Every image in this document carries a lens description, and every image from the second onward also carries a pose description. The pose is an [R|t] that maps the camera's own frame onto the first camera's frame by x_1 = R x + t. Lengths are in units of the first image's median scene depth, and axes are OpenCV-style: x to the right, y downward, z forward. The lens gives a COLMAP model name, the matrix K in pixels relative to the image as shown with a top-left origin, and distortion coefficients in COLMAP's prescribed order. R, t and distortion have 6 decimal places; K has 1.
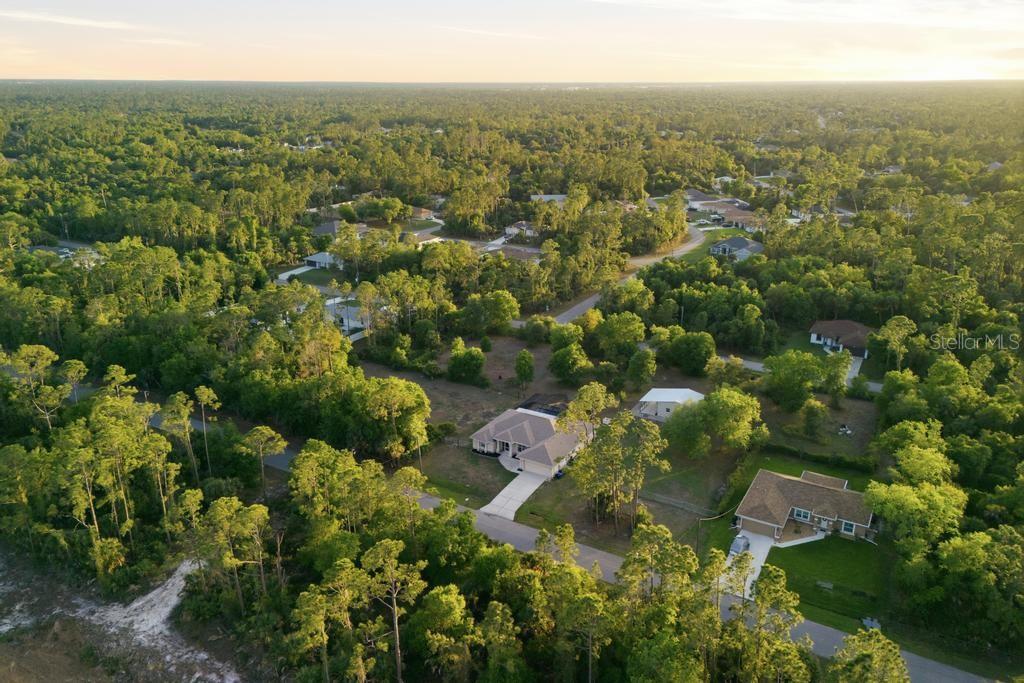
lens RADIAL K [[715.0, 0, 512.1], [0, 715.0, 338.2], [0, 0, 1]] dist [0.039288, -0.010019]
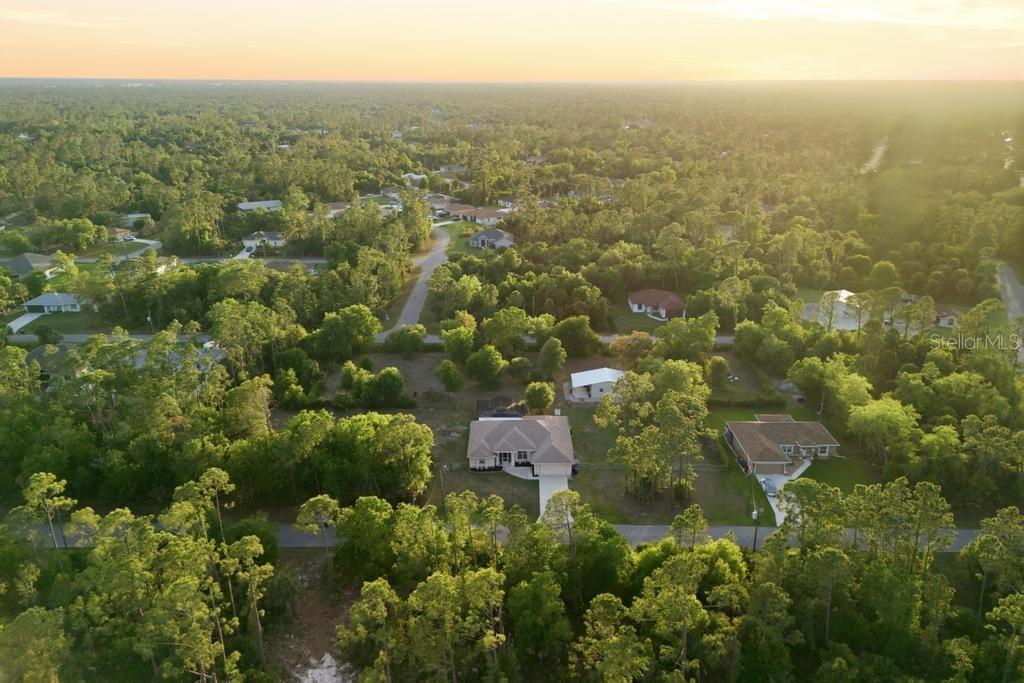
lens RADIAL K [[715.0, 0, 512.4], [0, 715.0, 344.4], [0, 0, 1]] dist [0.039288, -0.010019]
pose [[0.874618, -0.164544, 0.456037, -0.275923], [0.160157, 0.985896, 0.048563, -0.029792], [-0.457595, 0.030564, 0.888635, 0.085586]]
